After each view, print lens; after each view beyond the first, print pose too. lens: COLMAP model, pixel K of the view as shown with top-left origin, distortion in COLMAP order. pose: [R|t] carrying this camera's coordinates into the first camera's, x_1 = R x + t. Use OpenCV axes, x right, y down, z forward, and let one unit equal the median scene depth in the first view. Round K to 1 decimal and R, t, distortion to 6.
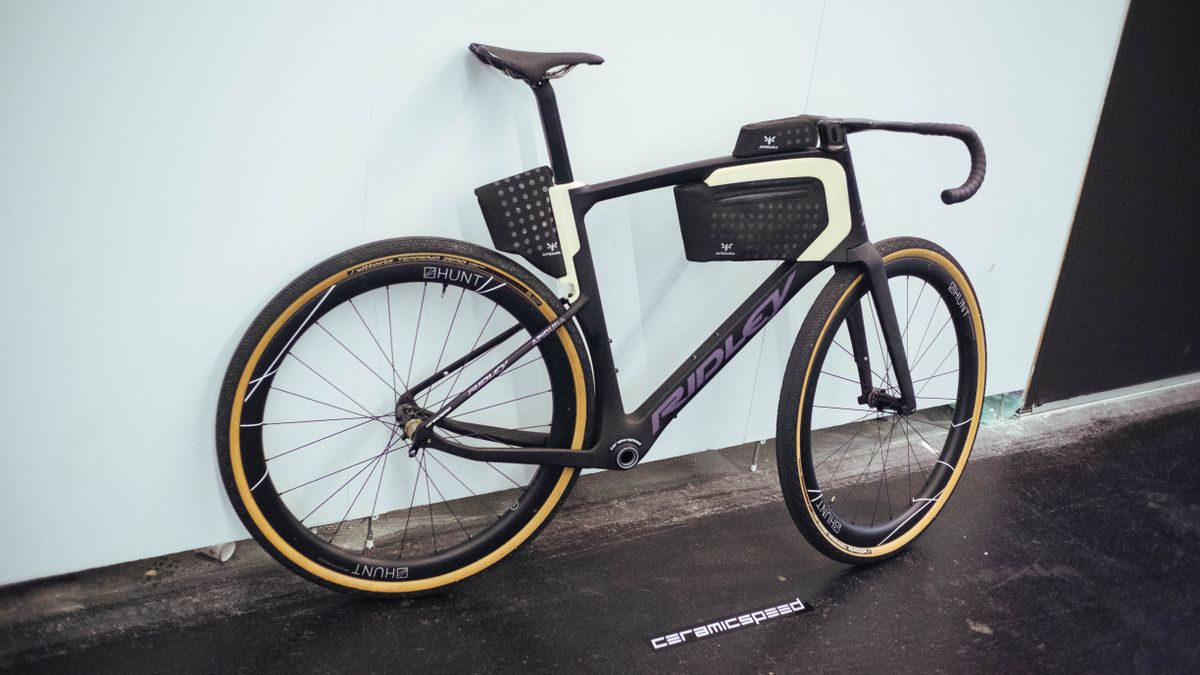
lens RADIAL K [[1316.2, 0, 600.0], [0, 1316.2, 337.5], [0, 0, 1]] dist [-0.144805, 0.005398]
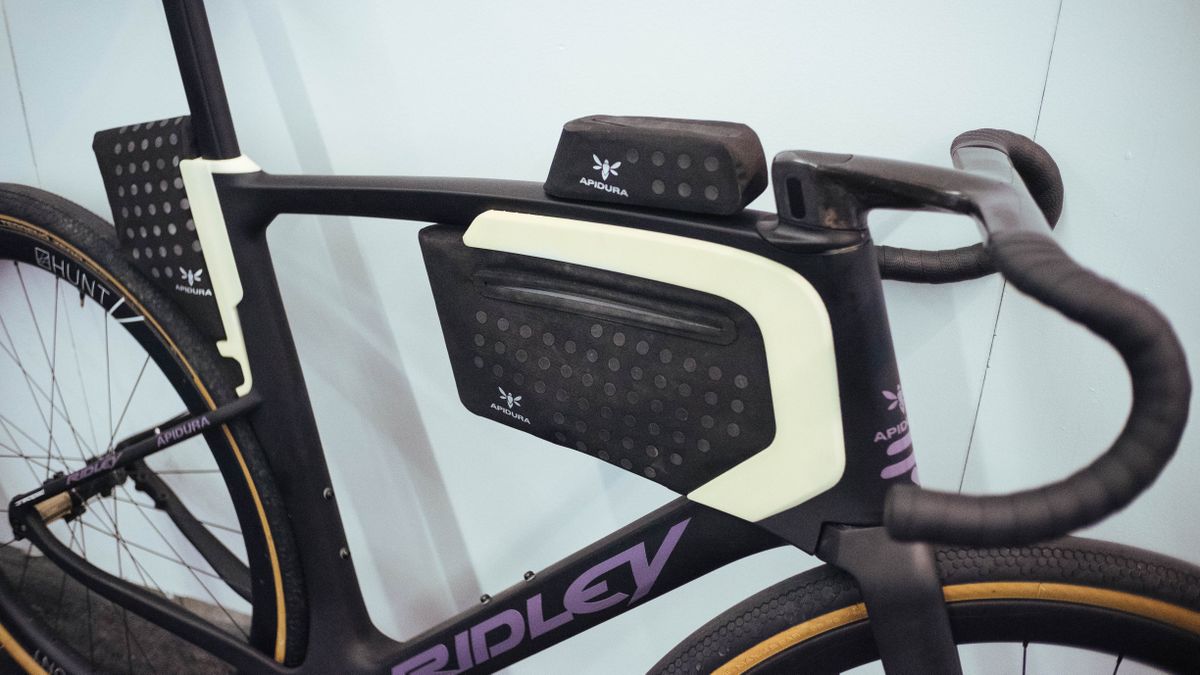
lens RADIAL K [[1316.2, 0, 600.0], [0, 1316.2, 337.5], [0, 0, 1]] dist [-0.144805, 0.005398]
pose [[0.644798, 0.318344, -0.694905, 0.408445], [-0.260033, 0.946274, 0.192217, -0.179905], [0.718762, 0.056758, 0.692936, 0.759369]]
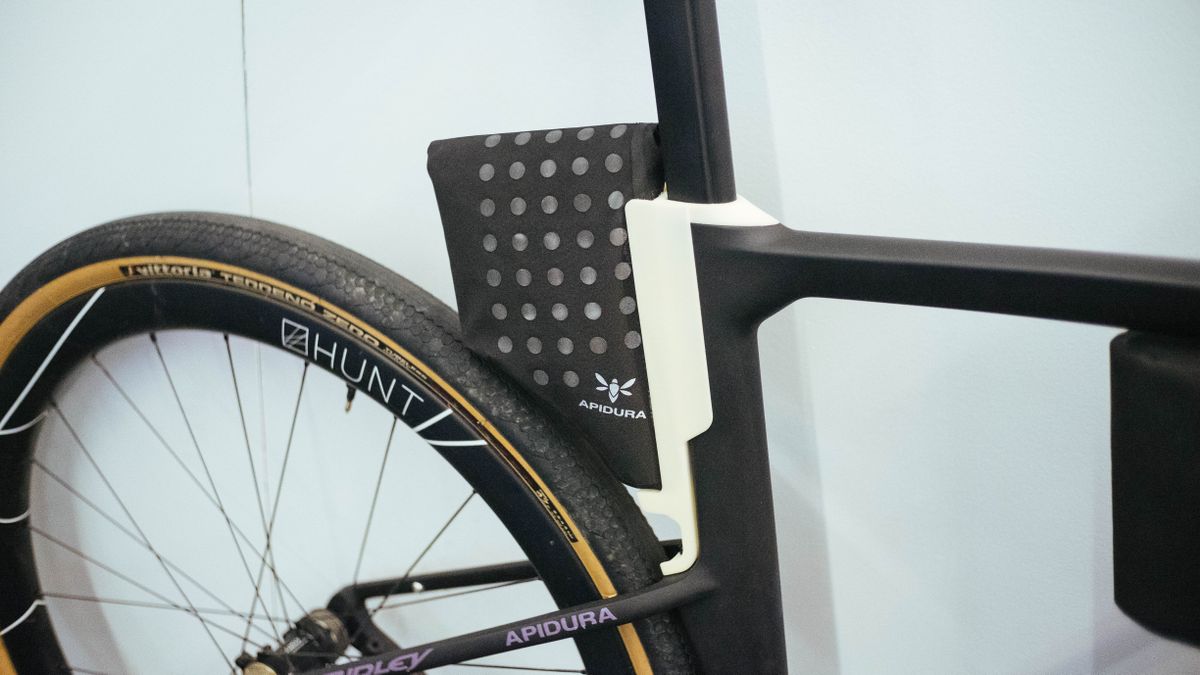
lens RADIAL K [[1316.2, 0, 600.0], [0, 1316.2, 337.5], [0, 0, 1]] dist [-0.144805, 0.005398]
pose [[0.694423, 0.331810, -0.638497, 0.149780], [-0.293112, 0.940819, 0.170134, -0.129235], [0.657162, 0.069006, 0.750584, 0.756547]]
